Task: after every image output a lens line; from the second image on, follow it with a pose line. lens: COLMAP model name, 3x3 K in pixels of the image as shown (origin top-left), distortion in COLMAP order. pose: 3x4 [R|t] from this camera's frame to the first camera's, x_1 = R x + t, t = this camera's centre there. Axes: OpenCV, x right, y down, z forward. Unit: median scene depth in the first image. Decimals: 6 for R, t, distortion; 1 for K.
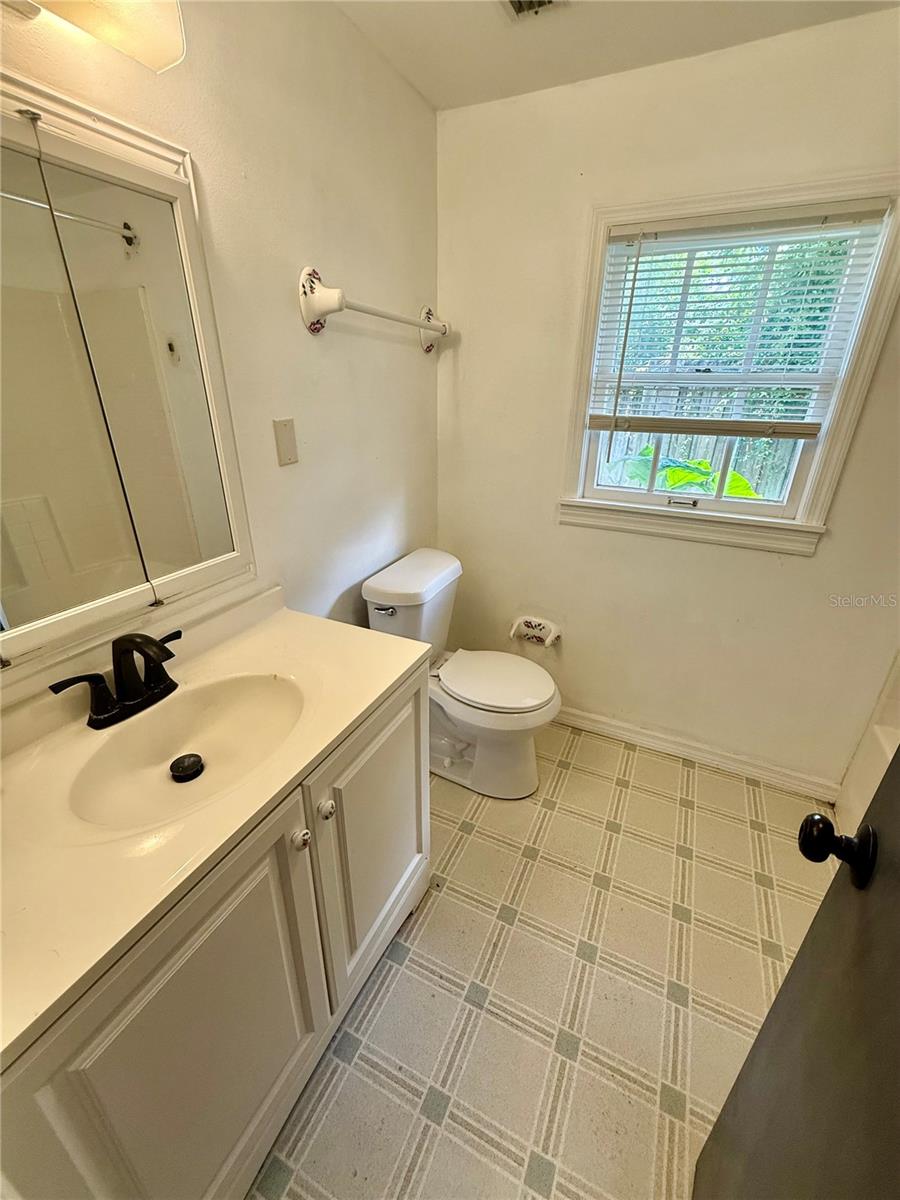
lens RADIAL K [[494.6, 0, 447.7], [0, 494.6, 603.7], [0, 0, 1]] dist [0.001105, 0.000009]
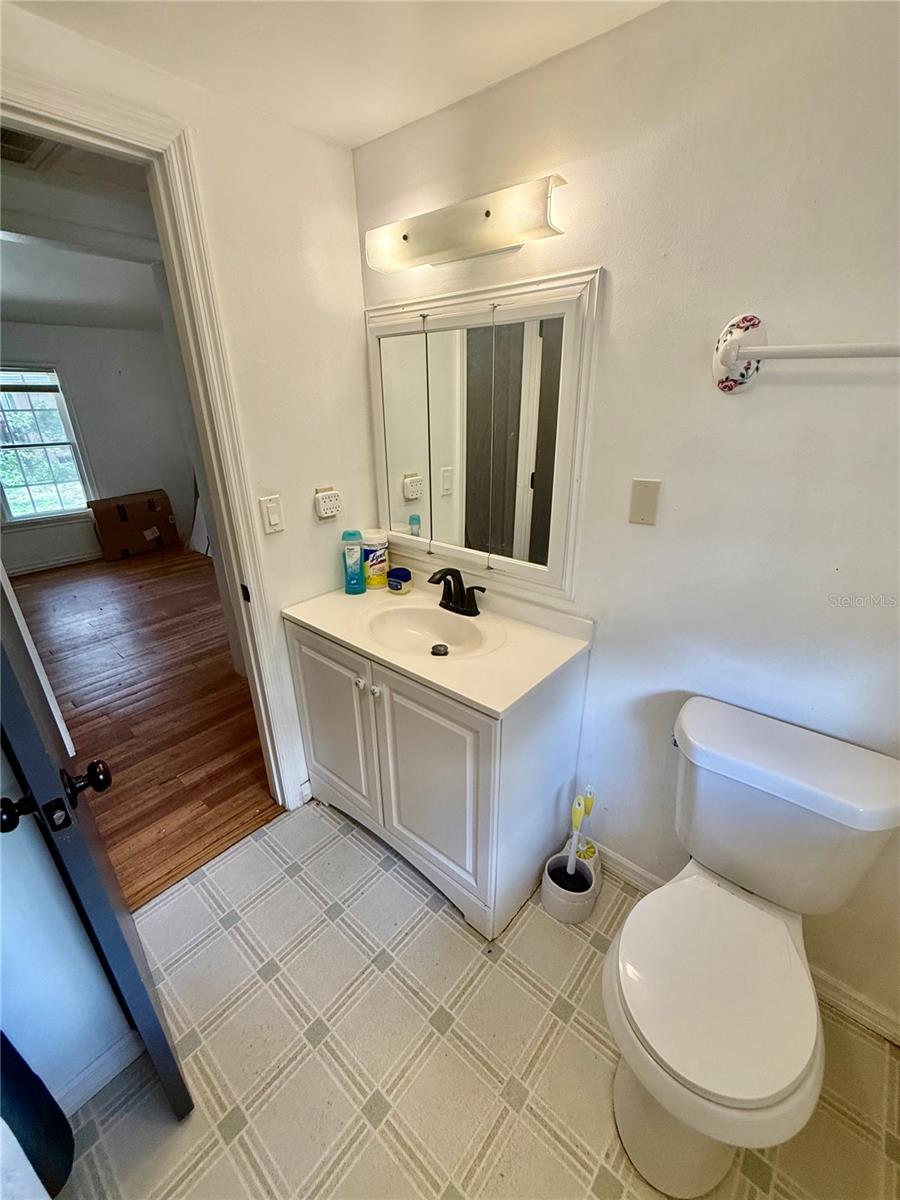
lens RADIAL K [[494.6, 0, 451.9], [0, 494.6, 600.6], [0, 0, 1]] dist [0.001105, 0.000009]
pose [[-0.257275, 0.368559, -0.893294, 0.725226], [-0.385389, 0.808581, 0.444603, -0.458499], [0.886163, 0.458651, -0.065989, 0.813404]]
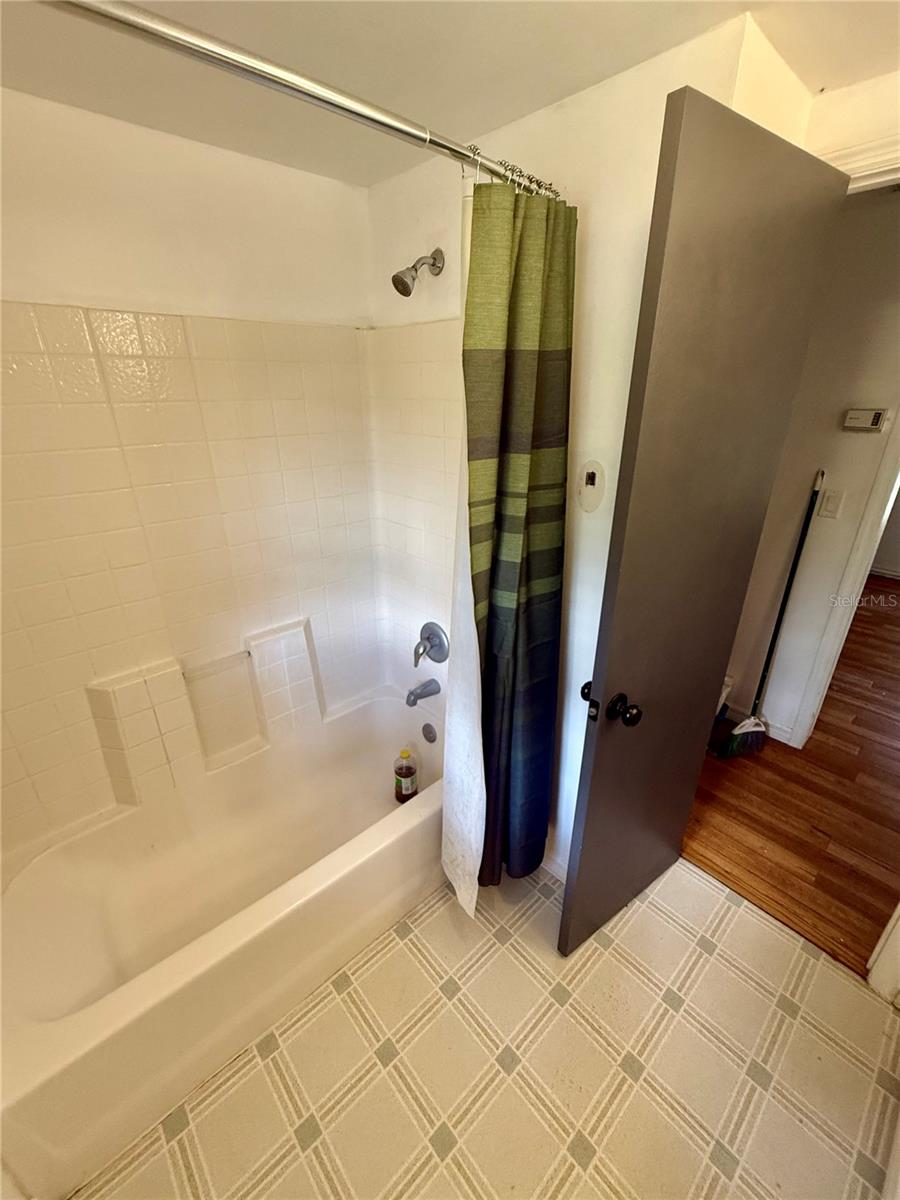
lens RADIAL K [[494.6, 0, 447.6], [0, 494.6, 600.0], [0, 0, 1]] dist [0.001105, 0.000009]
pose [[-0.924715, -0.160480, 0.345179, 0.373164], [0.145191, 0.689544, 0.709541, -0.634651], [-0.351883, 0.706240, -0.614332, 0.987892]]
